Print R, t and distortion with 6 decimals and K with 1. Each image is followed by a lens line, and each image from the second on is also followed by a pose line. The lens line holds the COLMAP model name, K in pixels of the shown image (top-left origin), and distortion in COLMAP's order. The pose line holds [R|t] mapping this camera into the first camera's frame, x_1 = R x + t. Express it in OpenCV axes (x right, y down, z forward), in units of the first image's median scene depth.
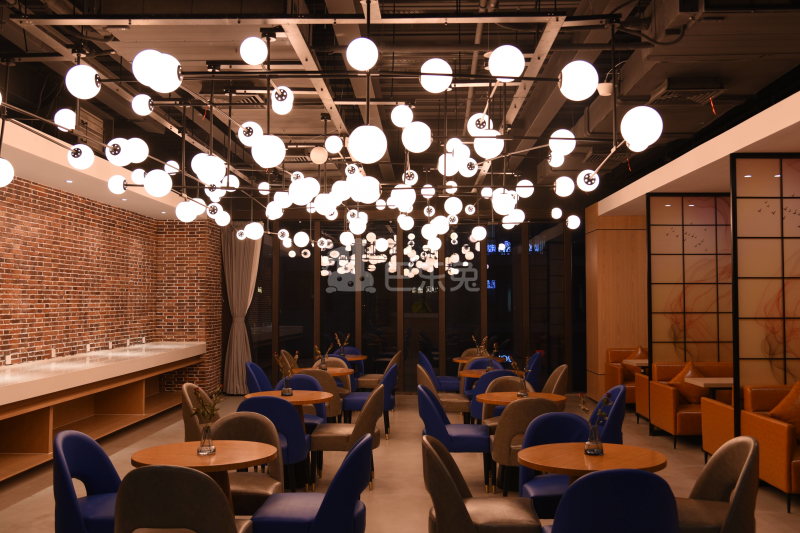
lens RADIAL K [[756.0, 0, 400.5], [0, 756.0, 269.1], [0, 0, 1]] dist [-0.068070, 0.000000]
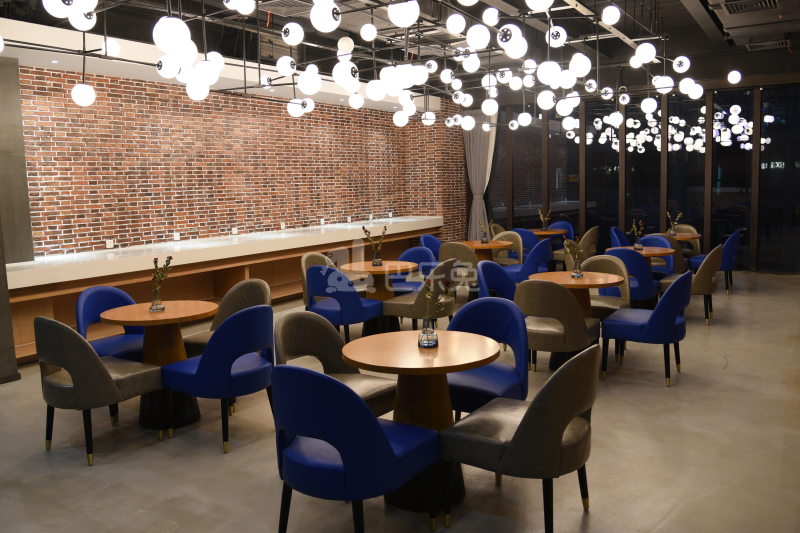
lens RADIAL K [[644.6, 0, 399.8], [0, 644.6, 263.7], [0, 0, 1]] dist [-0.044334, -0.000735]
pose [[0.842194, 0.045032, -0.537290, 0.307079], [0.048690, 0.986083, 0.158967, 0.008761], [0.536971, -0.160042, 0.828281, 0.160229]]
